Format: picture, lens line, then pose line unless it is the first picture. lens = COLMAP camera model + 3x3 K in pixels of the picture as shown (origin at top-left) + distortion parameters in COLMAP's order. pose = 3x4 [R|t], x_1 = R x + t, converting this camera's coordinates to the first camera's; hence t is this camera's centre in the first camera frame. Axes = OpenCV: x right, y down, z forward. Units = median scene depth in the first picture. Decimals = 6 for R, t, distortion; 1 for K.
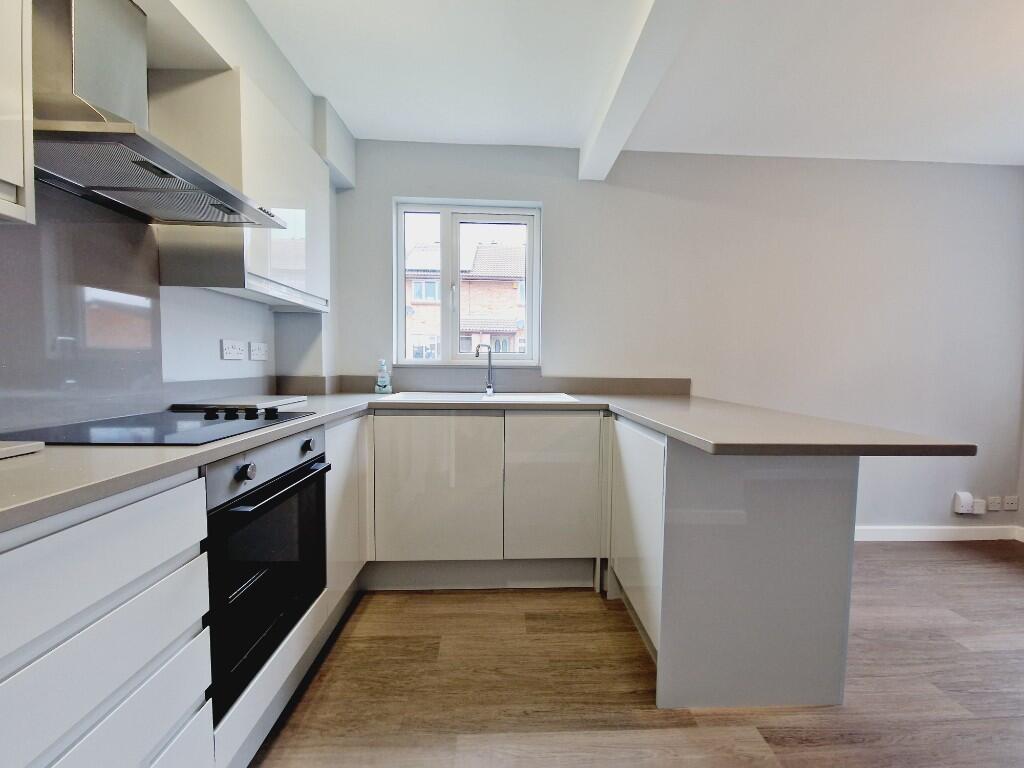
lens RADIAL K [[417.5, 0, 518.5], [0, 417.5, 386.5], [0, 0, 1]] dist [0.008807, -0.006230]
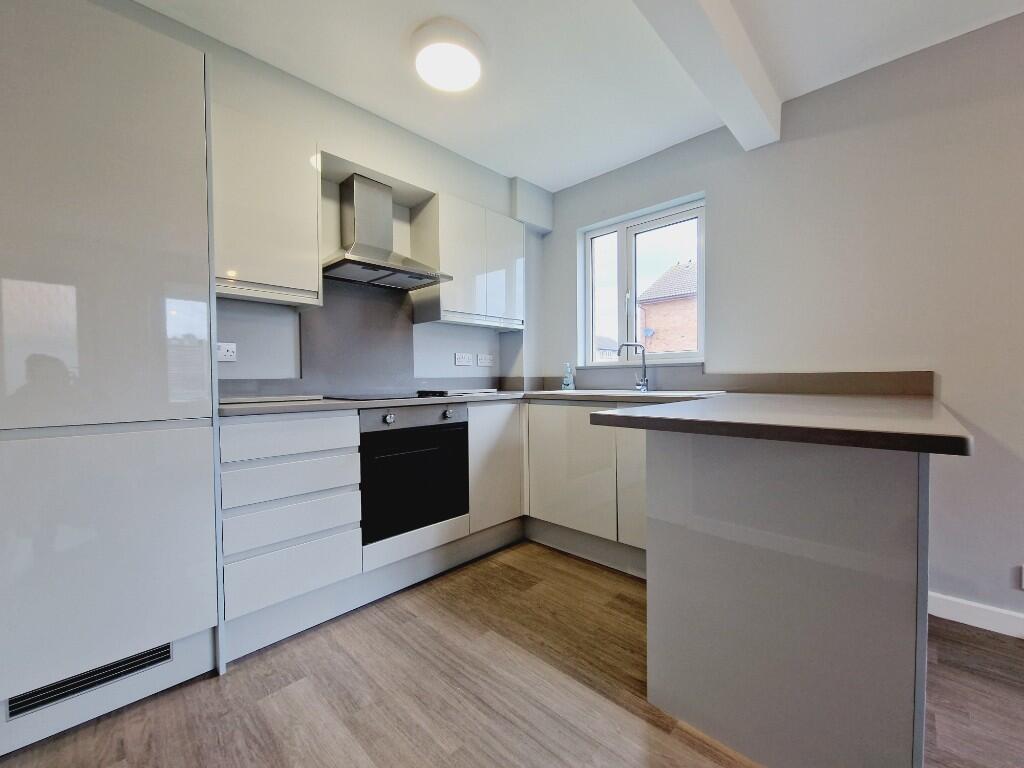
lens RADIAL K [[417.5, 0, 518.5], [0, 417.5, 386.5], [0, 0, 1]] dist [0.008807, -0.006230]
pose [[0.693131, -0.005006, -0.720794, 0.613892], [-0.021161, 0.999404, -0.027289, 0.054820], [0.720501, 0.034167, 0.692612, 0.067354]]
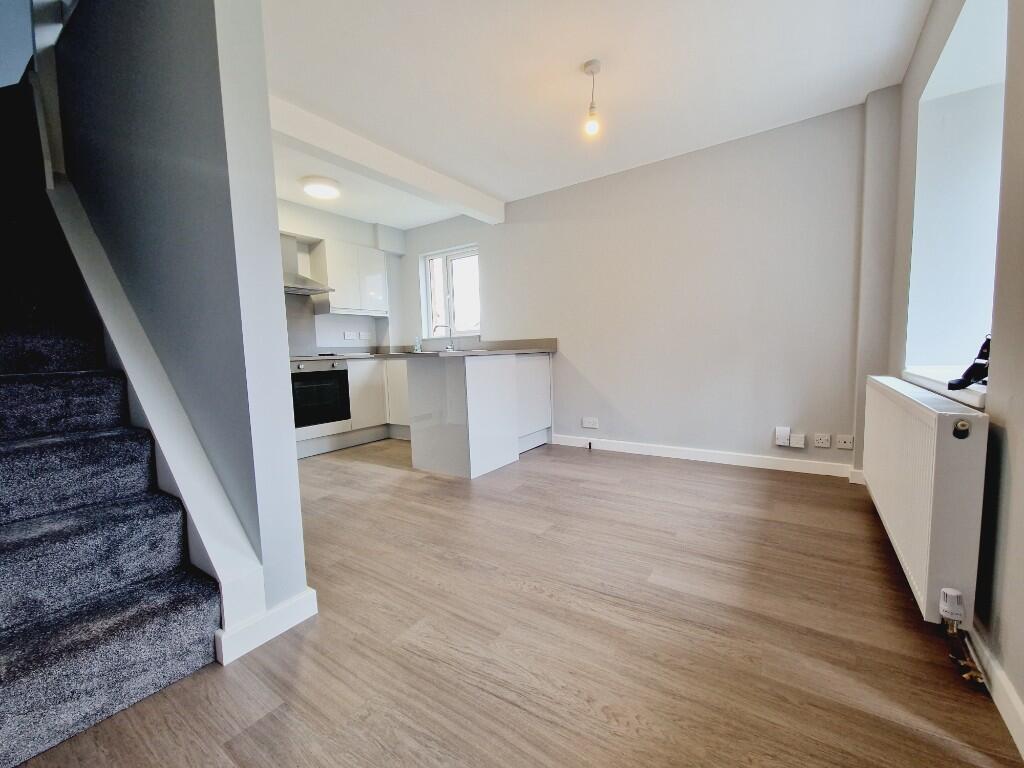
lens RADIAL K [[417.5, 0, 518.5], [0, 417.5, 386.5], [0, 0, 1]] dist [0.008807, -0.006230]
pose [[0.799569, 0.012236, -0.600450, 1.738952], [0.010176, 0.999373, 0.033916, 0.152085], [0.600489, -0.033229, 0.798943, -0.448597]]
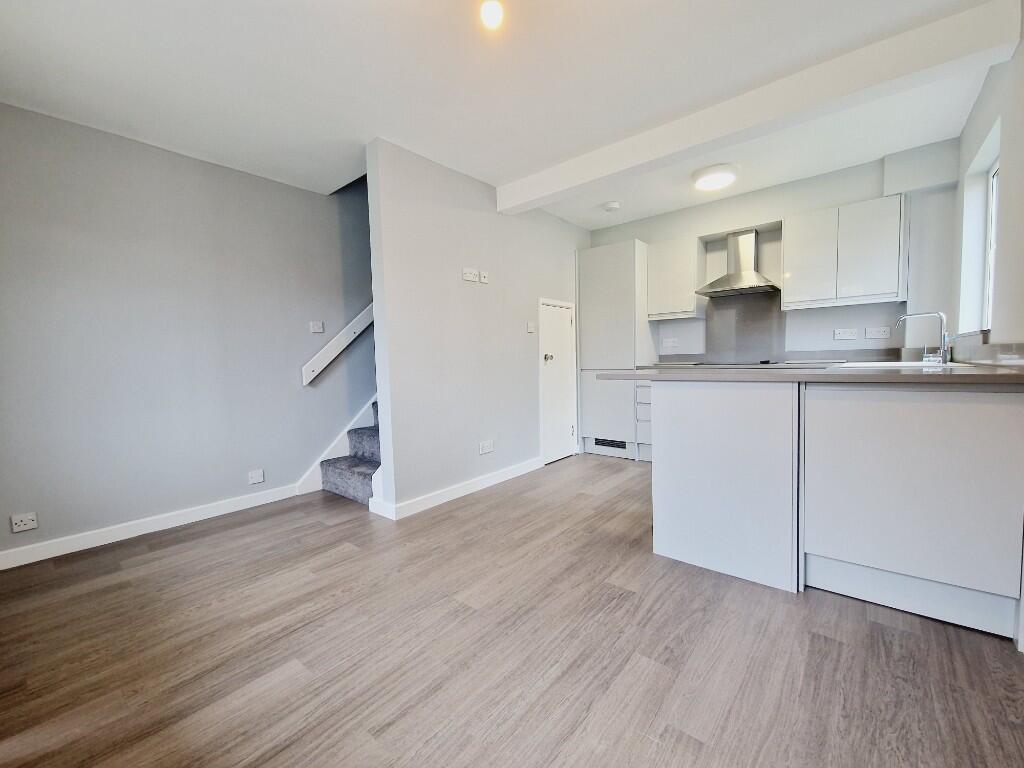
lens RADIAL K [[417.5, 0, 518.5], [0, 417.5, 386.5], [0, 0, 1]] dist [0.008807, -0.006230]
pose [[-0.676217, 0.050697, -0.734956, 1.694247], [-0.022892, 0.995702, 0.089745, 0.010003], [0.736347, 0.077511, -0.672150, 1.236983]]
